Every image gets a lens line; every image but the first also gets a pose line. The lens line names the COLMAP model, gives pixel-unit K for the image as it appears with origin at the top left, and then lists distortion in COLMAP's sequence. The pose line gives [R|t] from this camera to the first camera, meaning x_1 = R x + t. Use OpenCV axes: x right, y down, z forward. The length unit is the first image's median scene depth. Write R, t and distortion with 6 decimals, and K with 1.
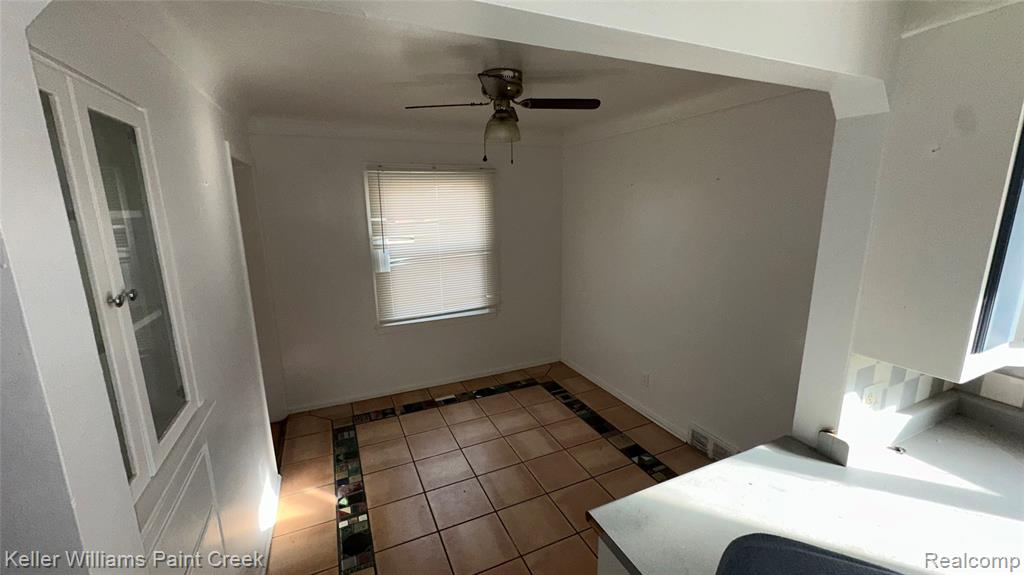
lens RADIAL K [[407.4, 0, 513.2], [0, 407.4, 287.9], [0, 0, 1]] dist [-0.001266, 0.000549]
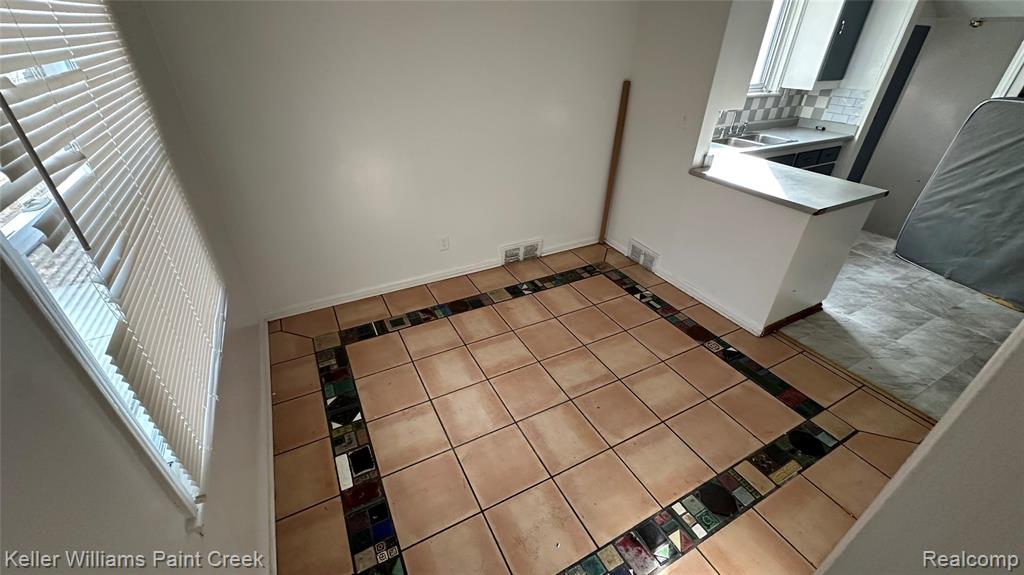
lens RADIAL K [[407.4, 0, 513.2], [0, 407.4, 287.9], [0, 0, 1]] dist [-0.001266, 0.000549]
pose [[-0.056501, -0.513298, 0.856349, -0.540457], [0.191689, 0.836184, 0.513859, -0.140605], [-0.979828, 0.193186, 0.051149, 0.820741]]
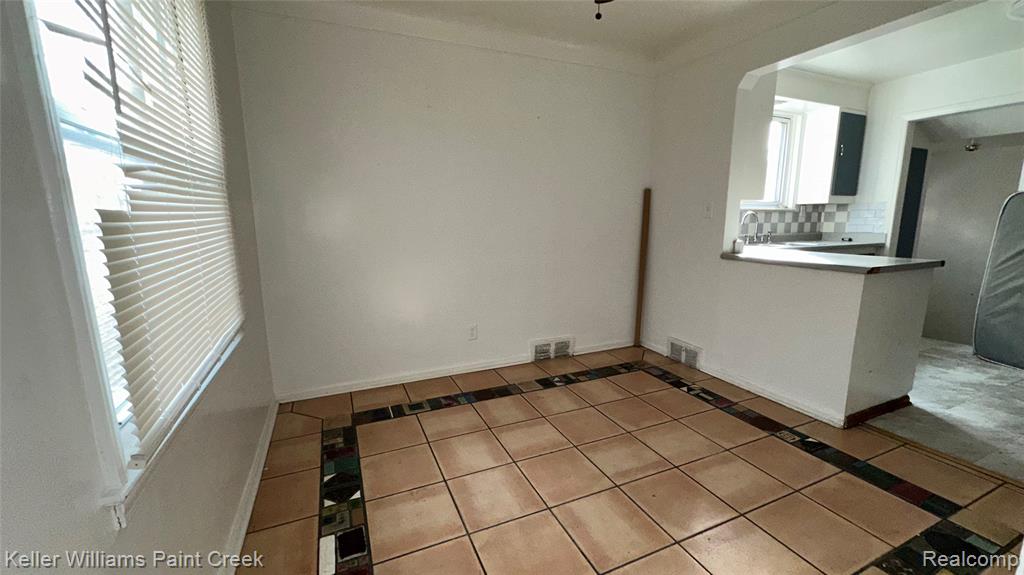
lens RADIAL K [[407.4, 0, 513.2], [0, 407.4, 287.9], [0, 0, 1]] dist [-0.001266, 0.000549]
pose [[0.012424, -0.156470, 0.987605, -0.558097], [0.209890, 0.966085, 0.150420, 0.011454], [-0.977646, 0.205420, 0.044844, 0.854056]]
